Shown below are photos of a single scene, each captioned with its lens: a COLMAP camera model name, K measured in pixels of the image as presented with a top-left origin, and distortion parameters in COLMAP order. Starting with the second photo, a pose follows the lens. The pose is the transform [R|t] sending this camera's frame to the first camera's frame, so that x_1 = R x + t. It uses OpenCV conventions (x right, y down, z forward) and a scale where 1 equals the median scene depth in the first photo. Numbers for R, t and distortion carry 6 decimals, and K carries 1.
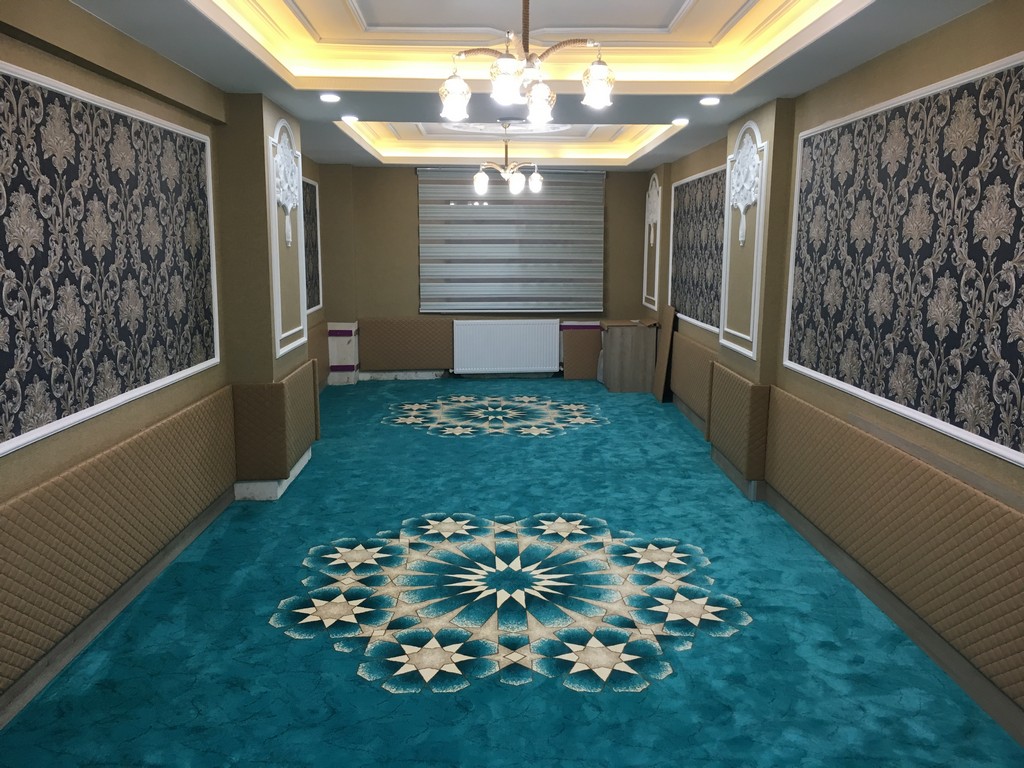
lens RADIAL K [[864.4, 0, 521.4], [0, 864.4, 384.0], [0, 0, 1]] dist [0.076403, -0.093770]
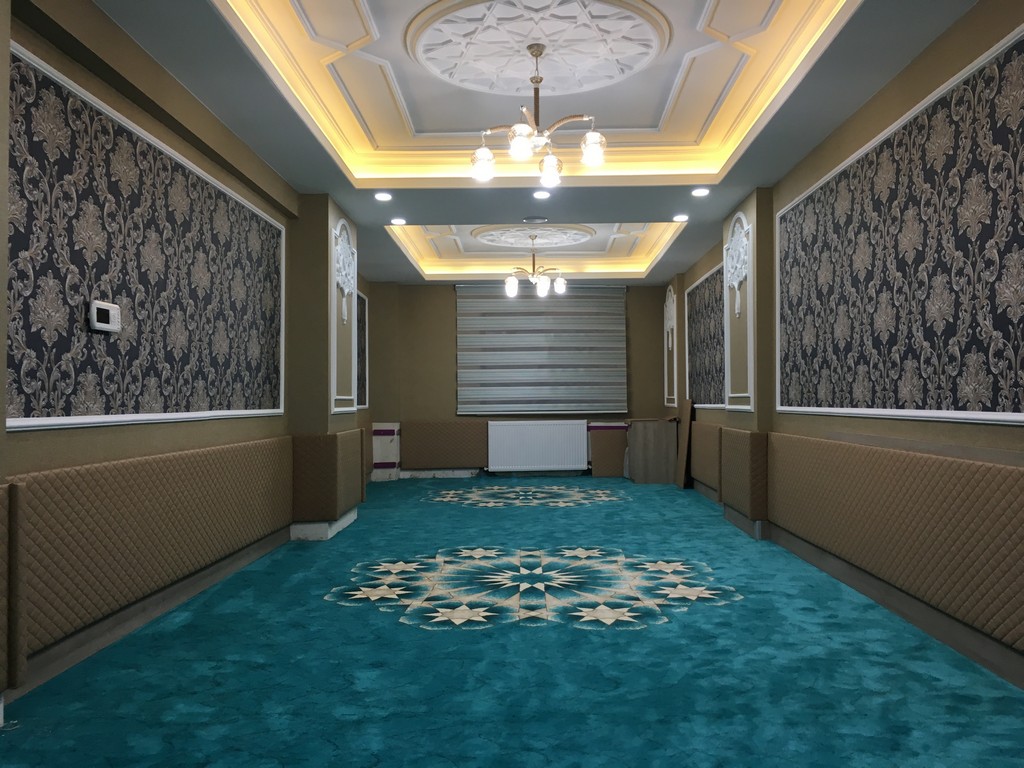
lens RADIAL K [[864.4, 0, 519.9], [0, 864.4, 382.9], [0, 0, 1]] dist [0.076403, -0.093770]
pose [[0.998873, -0.014283, -0.045261, 0.021830], [0.005972, 0.983888, -0.178688, 0.149031], [0.047084, 0.178216, 0.982864, -0.135339]]
